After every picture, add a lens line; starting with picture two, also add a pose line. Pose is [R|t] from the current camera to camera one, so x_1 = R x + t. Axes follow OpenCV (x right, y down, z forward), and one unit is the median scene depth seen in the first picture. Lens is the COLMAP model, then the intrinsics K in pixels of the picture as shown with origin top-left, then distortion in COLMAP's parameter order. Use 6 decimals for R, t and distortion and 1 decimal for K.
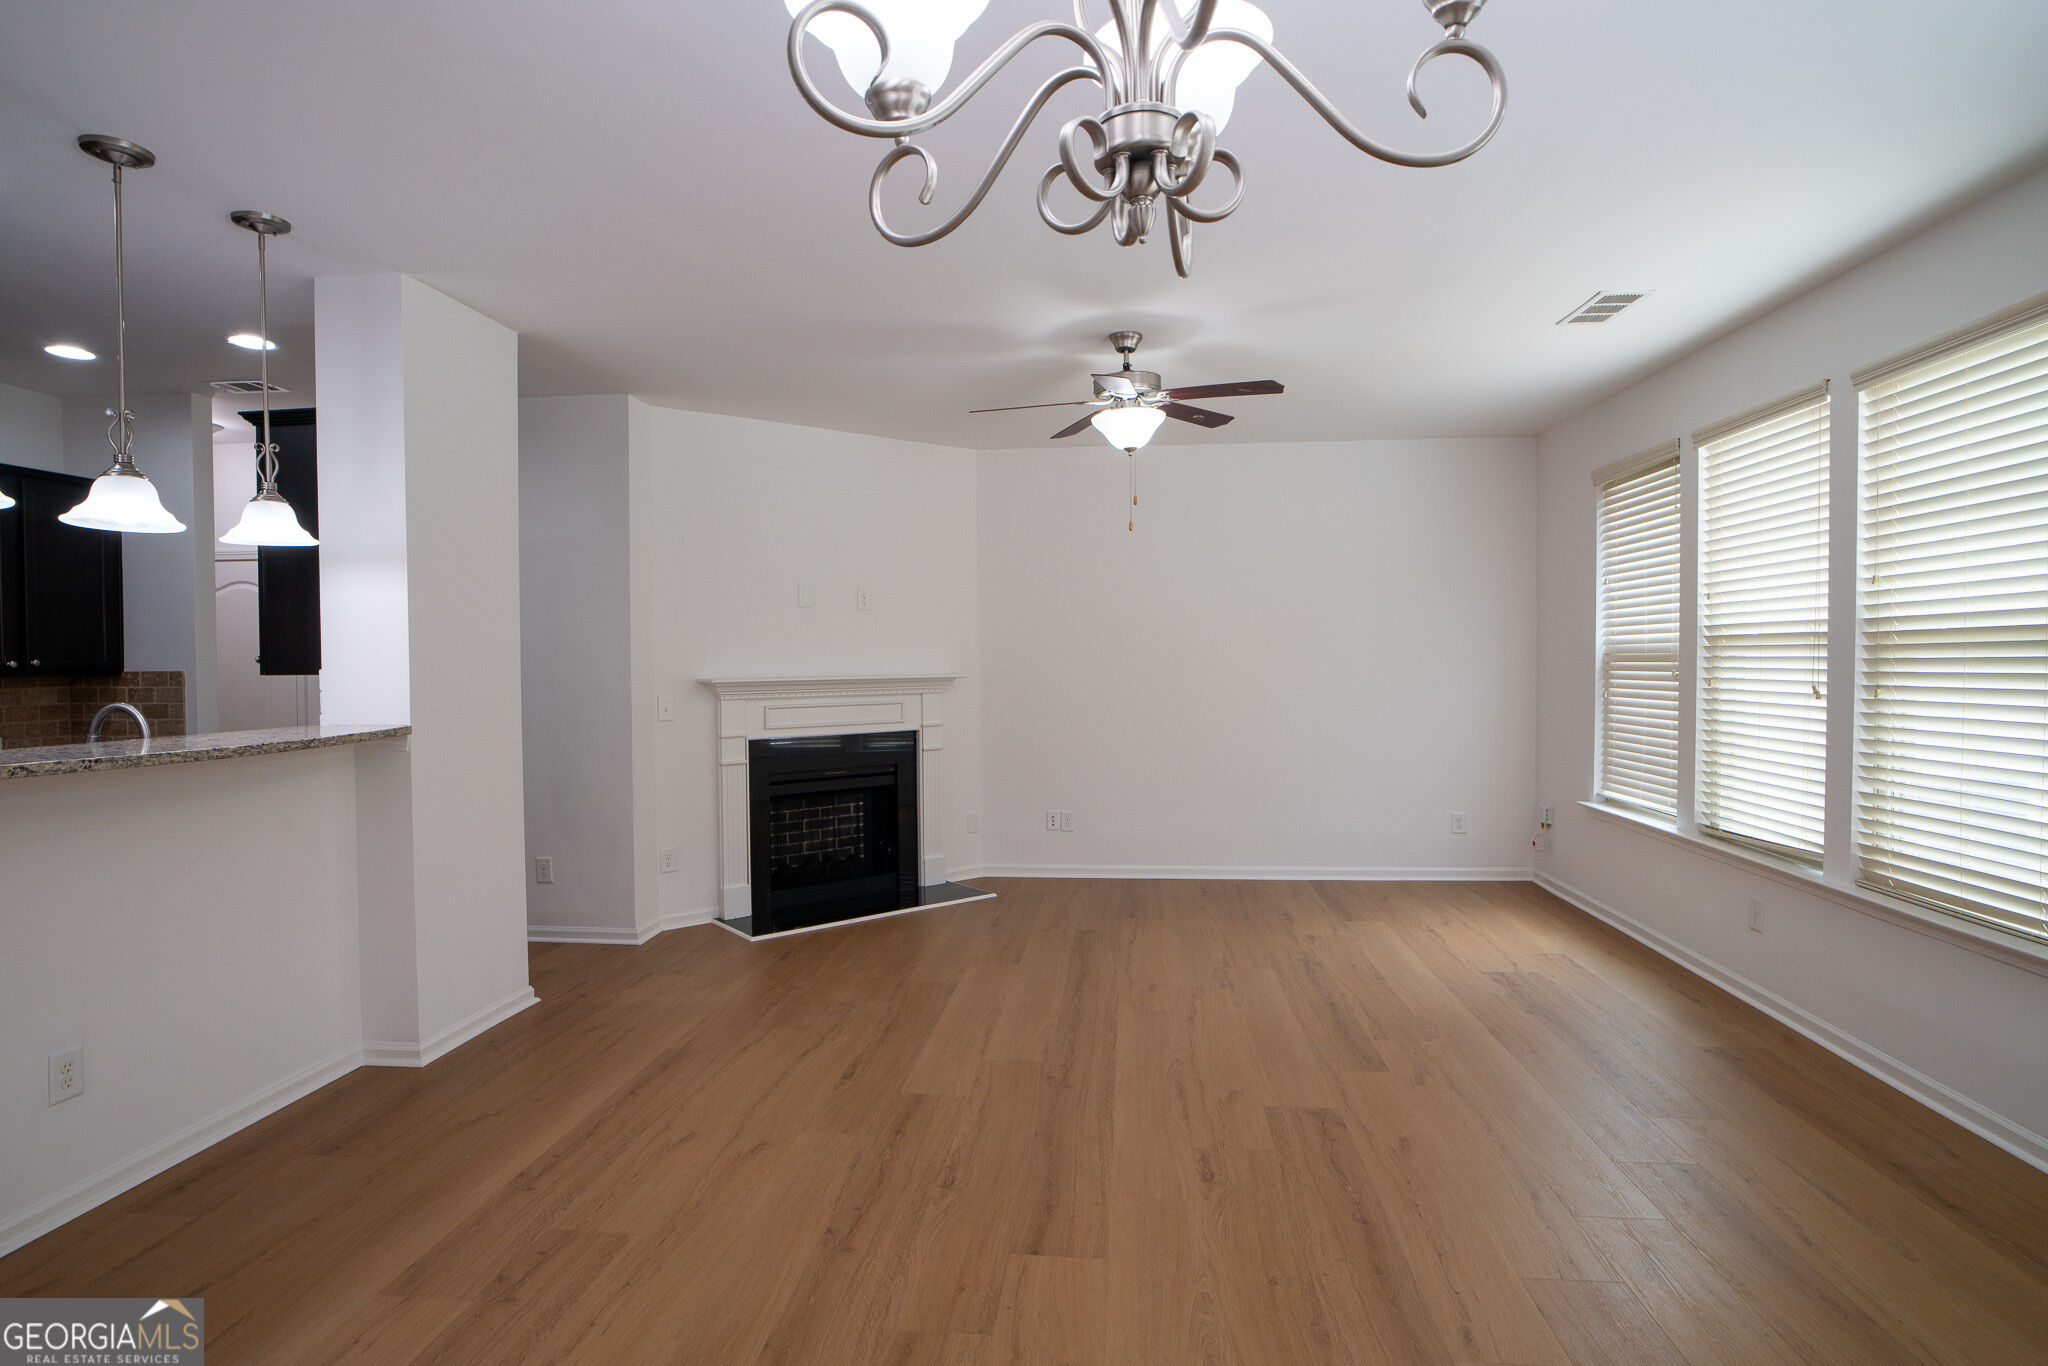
lens RADIAL K [[1065.8, 0, 1015.1], [0, 1065.8, 683.9], [0, 0, 1]] dist [-0.033943, 0.018119]
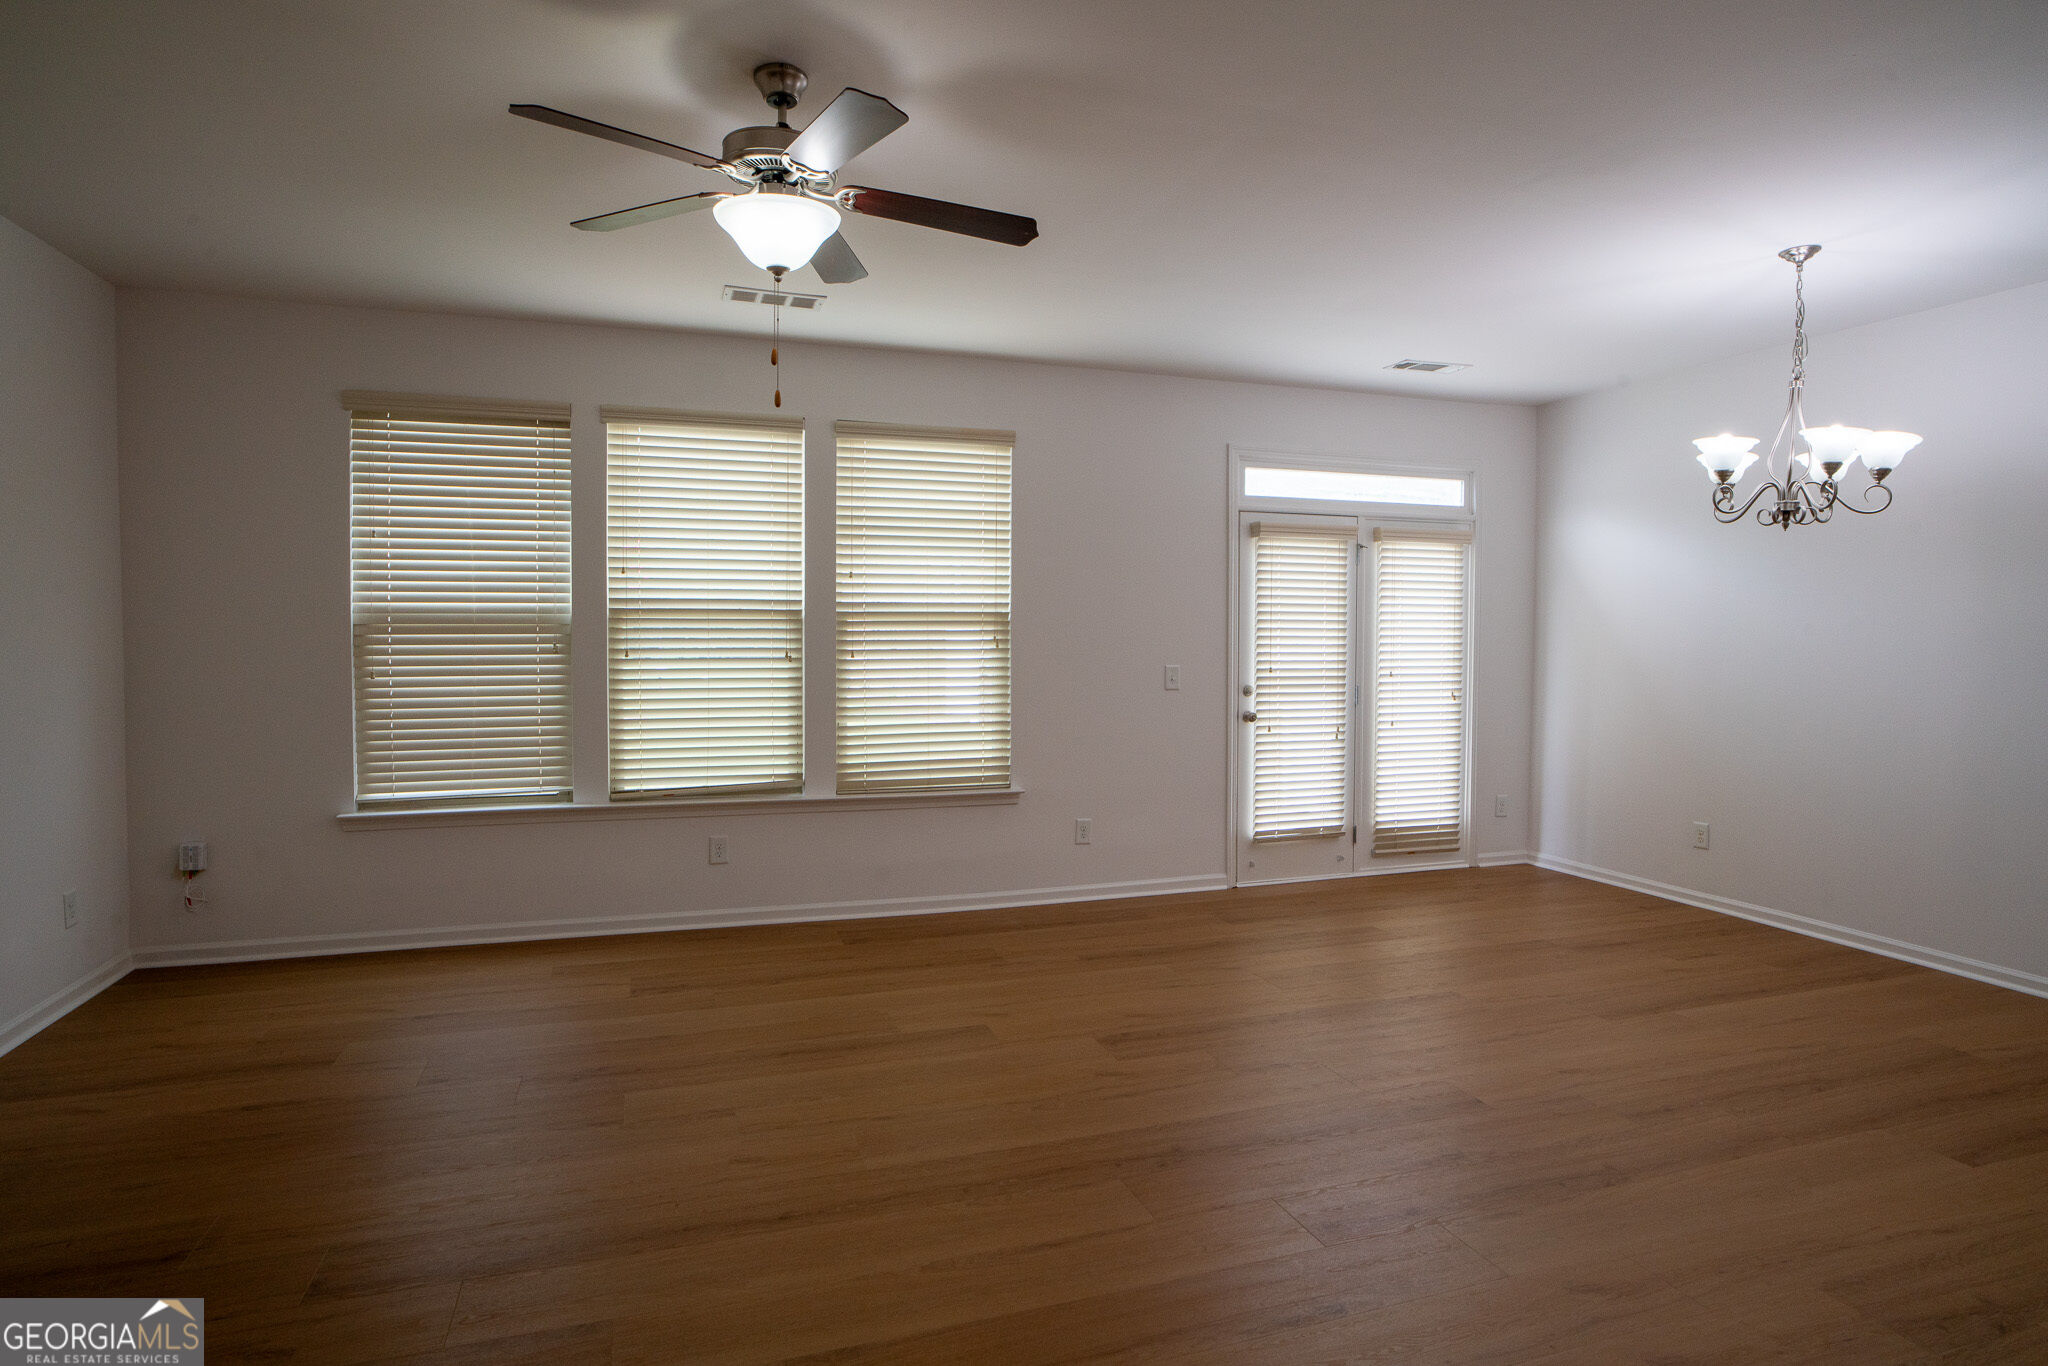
lens RADIAL K [[1114.4, 0, 1024.0], [0, 1114.4, 683.0], [0, 0, 1]] dist [-0.057102, 0.025733]
pose [[-0.430286, -0.028578, 0.902240, -0.585879], [0.021507, 0.998890, 0.041896, -0.010851], [-0.902437, 0.037432, -0.429194, 1.315830]]
